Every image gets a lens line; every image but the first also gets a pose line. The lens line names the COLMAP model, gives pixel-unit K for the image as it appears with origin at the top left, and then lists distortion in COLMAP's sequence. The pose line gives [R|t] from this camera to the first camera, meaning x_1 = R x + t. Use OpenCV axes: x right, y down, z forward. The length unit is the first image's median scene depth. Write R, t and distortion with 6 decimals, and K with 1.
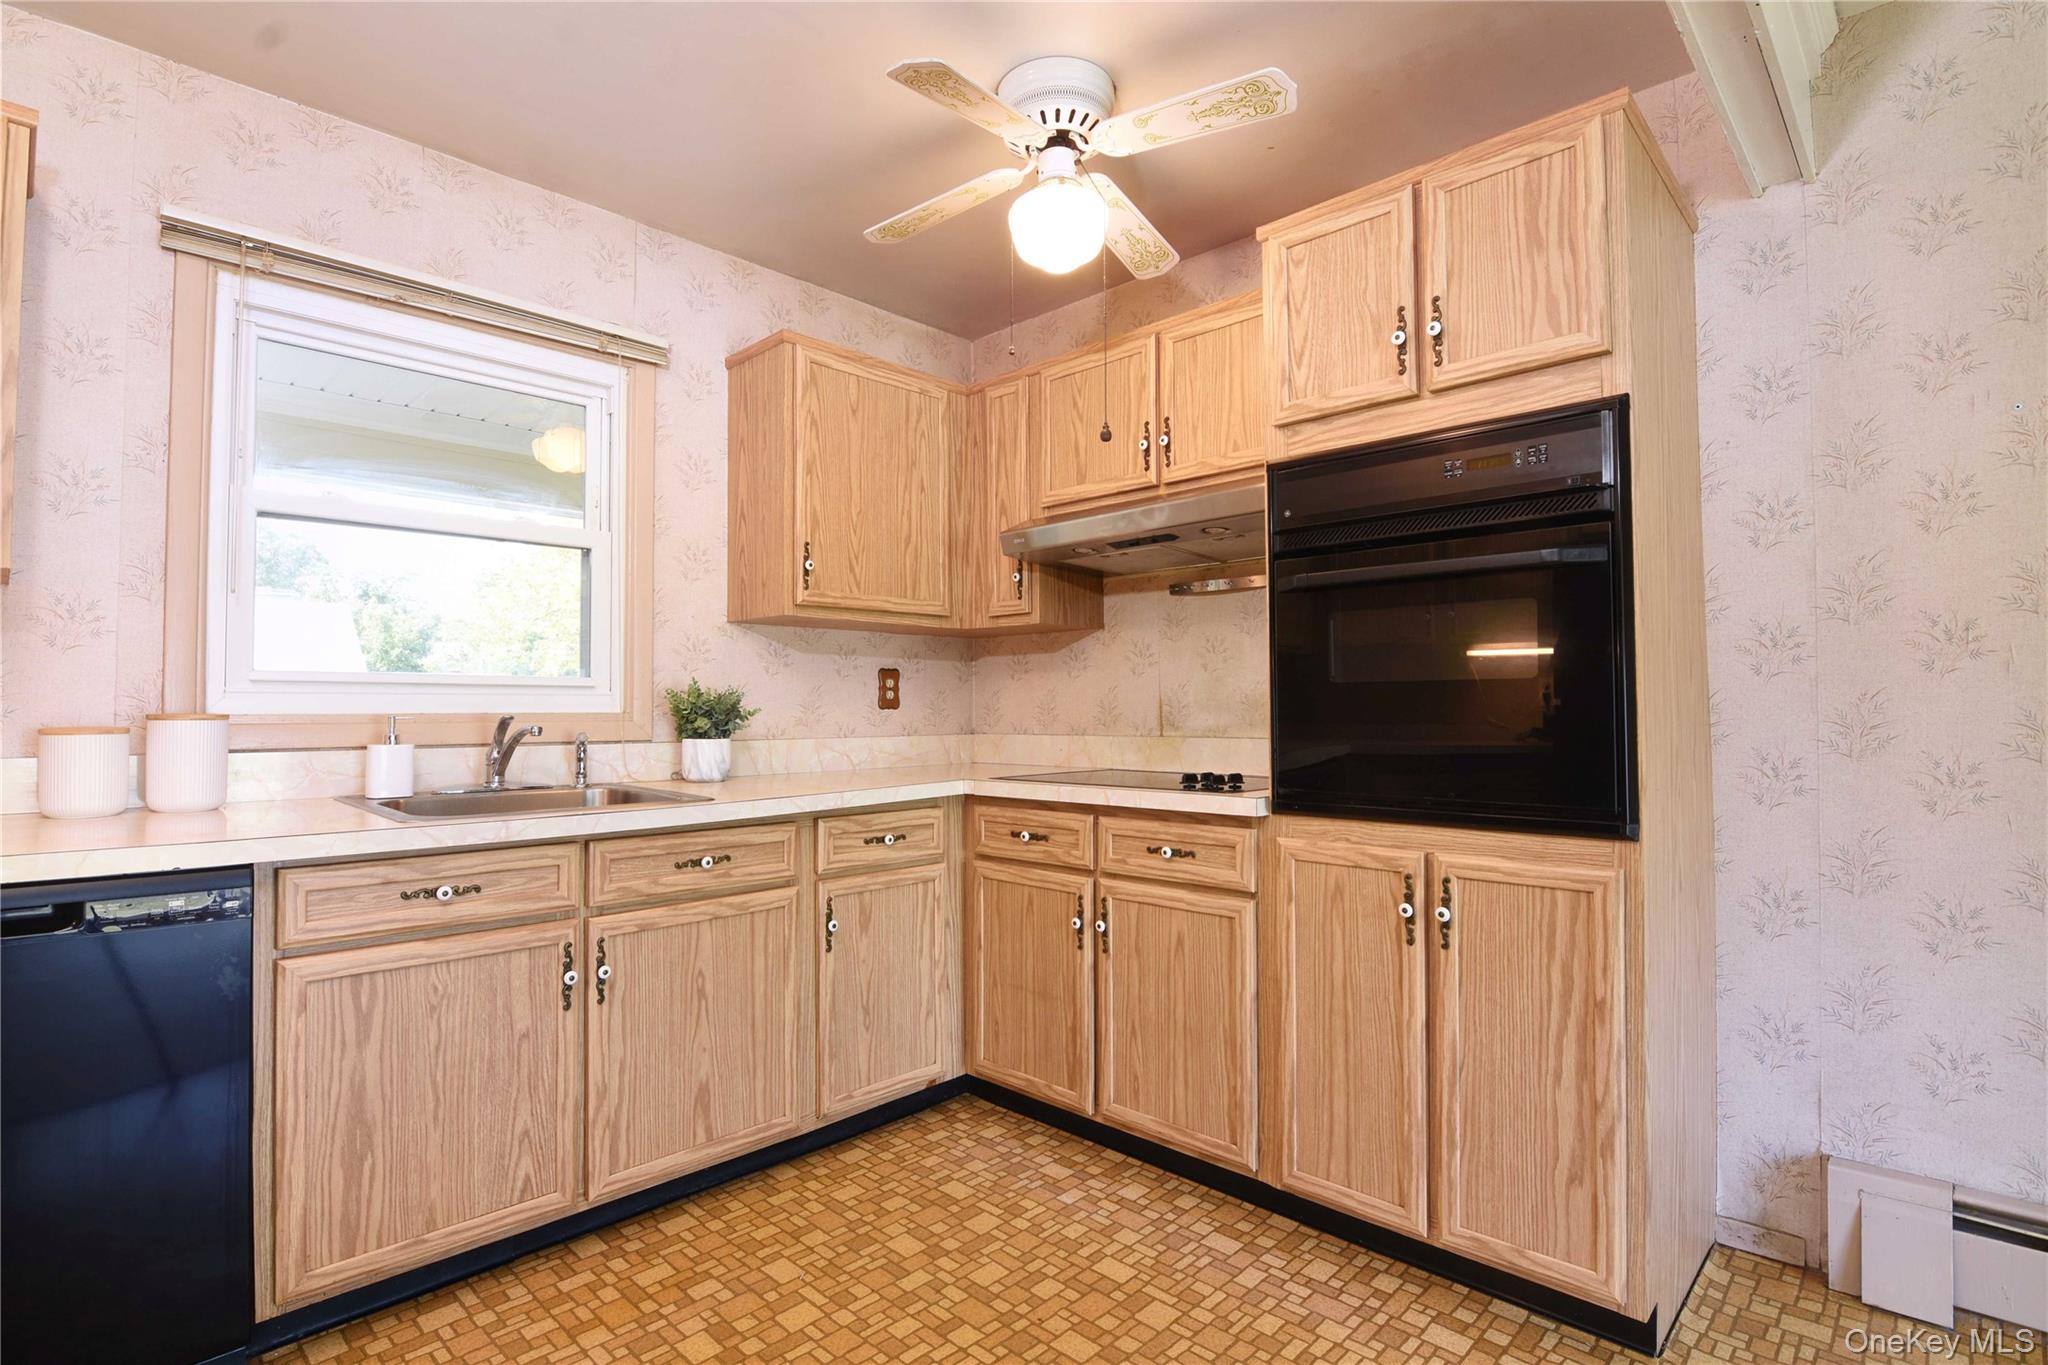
lens RADIAL K [[992.9, 0, 1020.2], [0, 992.9, 669.3], [0, 0, 1]] dist [0.005315, -0.003296]
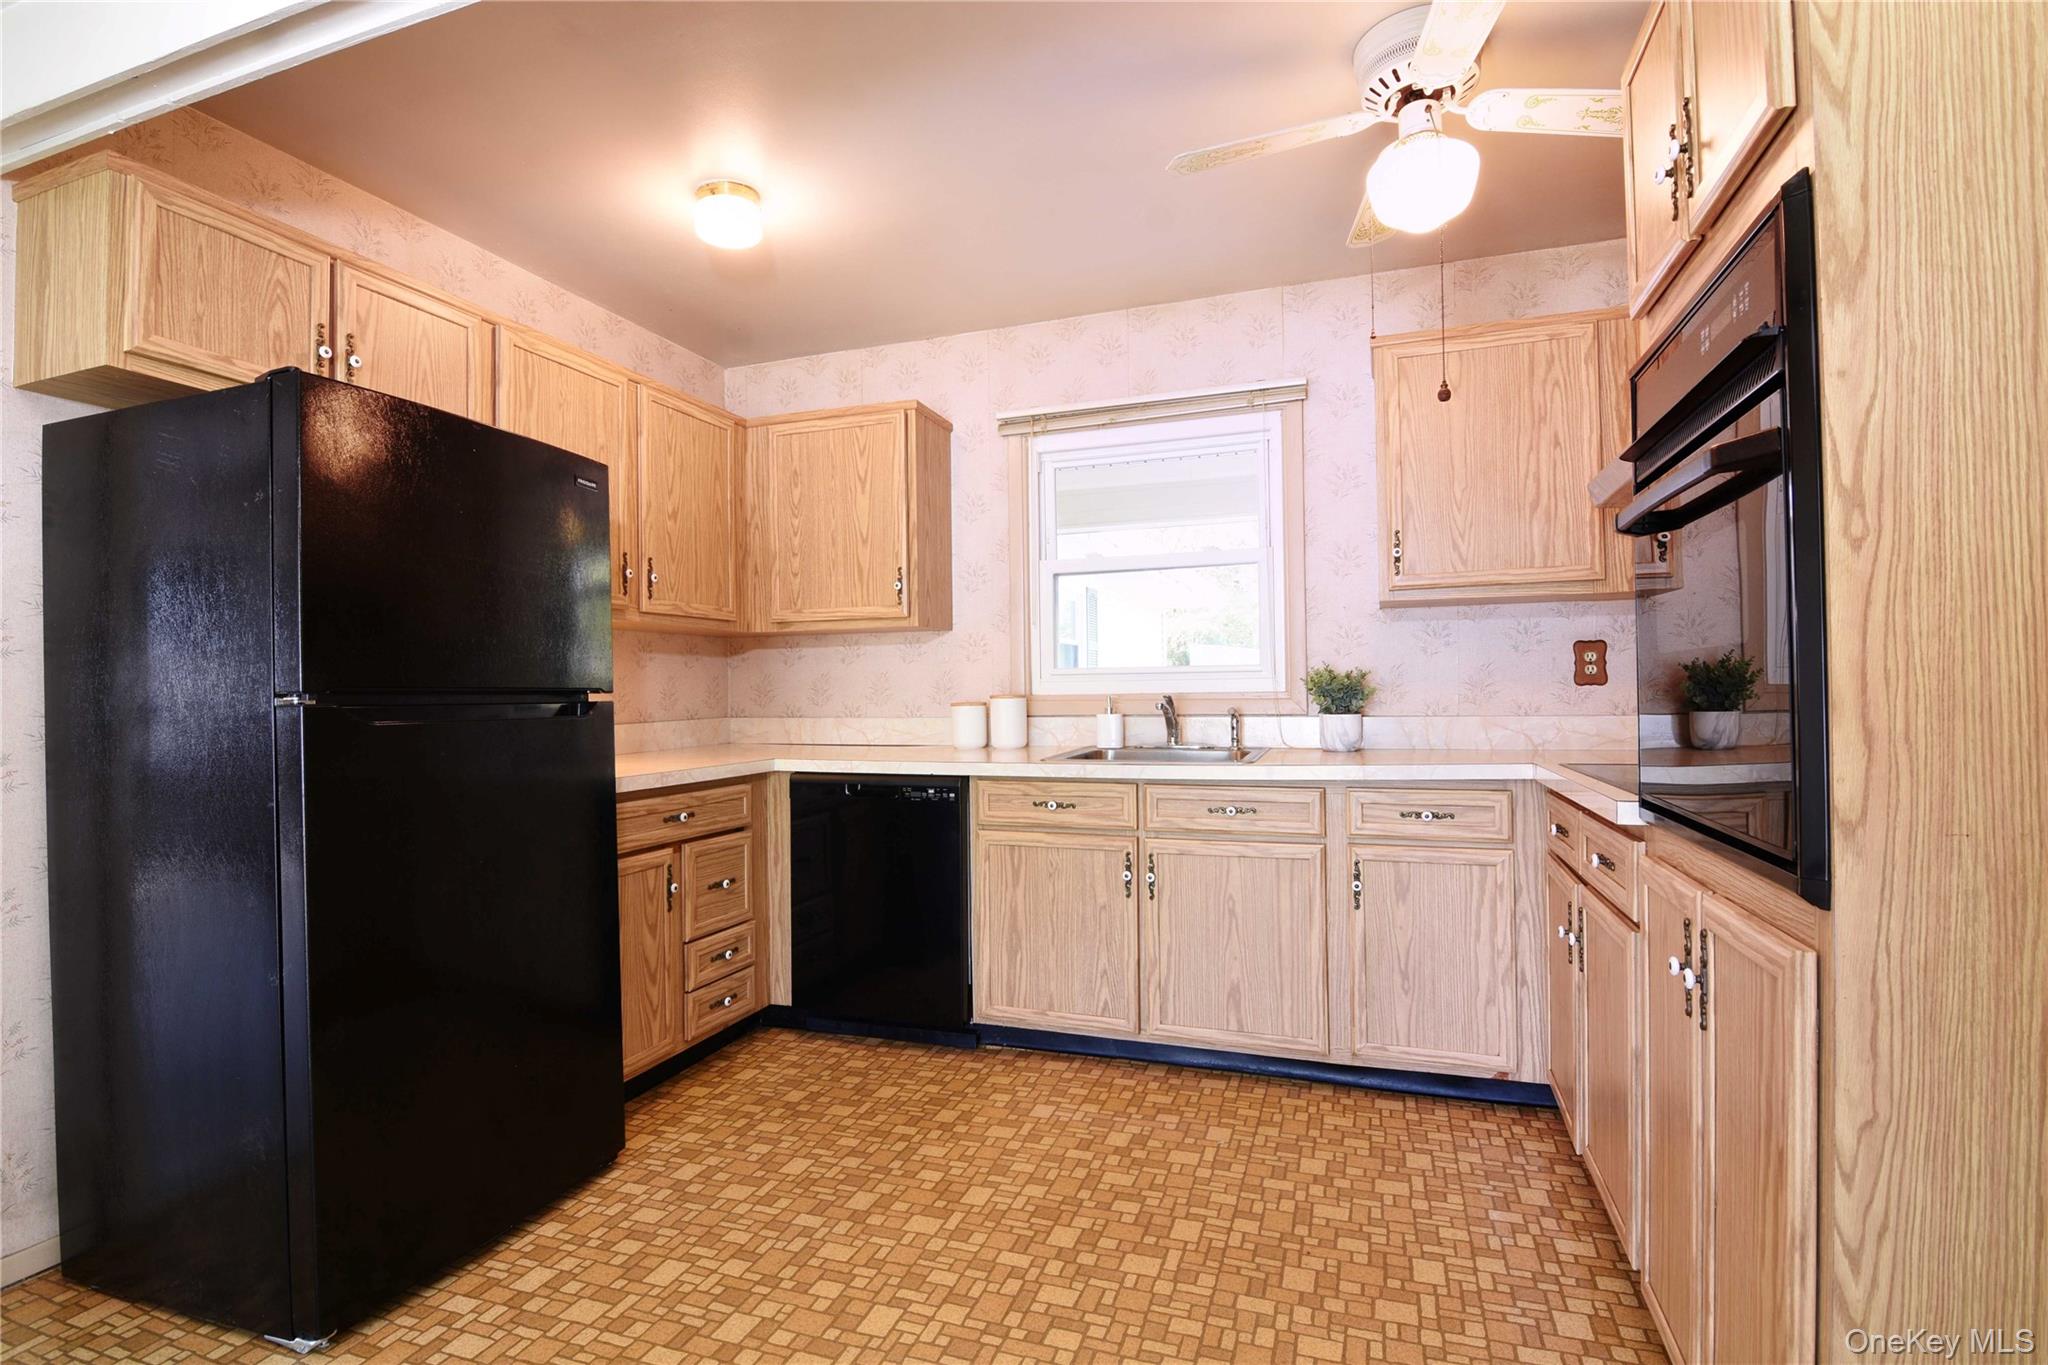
lens RADIAL K [[971.6, 0, 1008.5], [0, 971.6, 665.6], [0, 0, 1]] dist [-0.011632, -0.003710]
pose [[0.426973, -0.026487, -0.903877, 0.645858], [0.047311, 0.998856, -0.006922, 0.004683], [0.903026, -0.039808, 0.427737, 0.213264]]
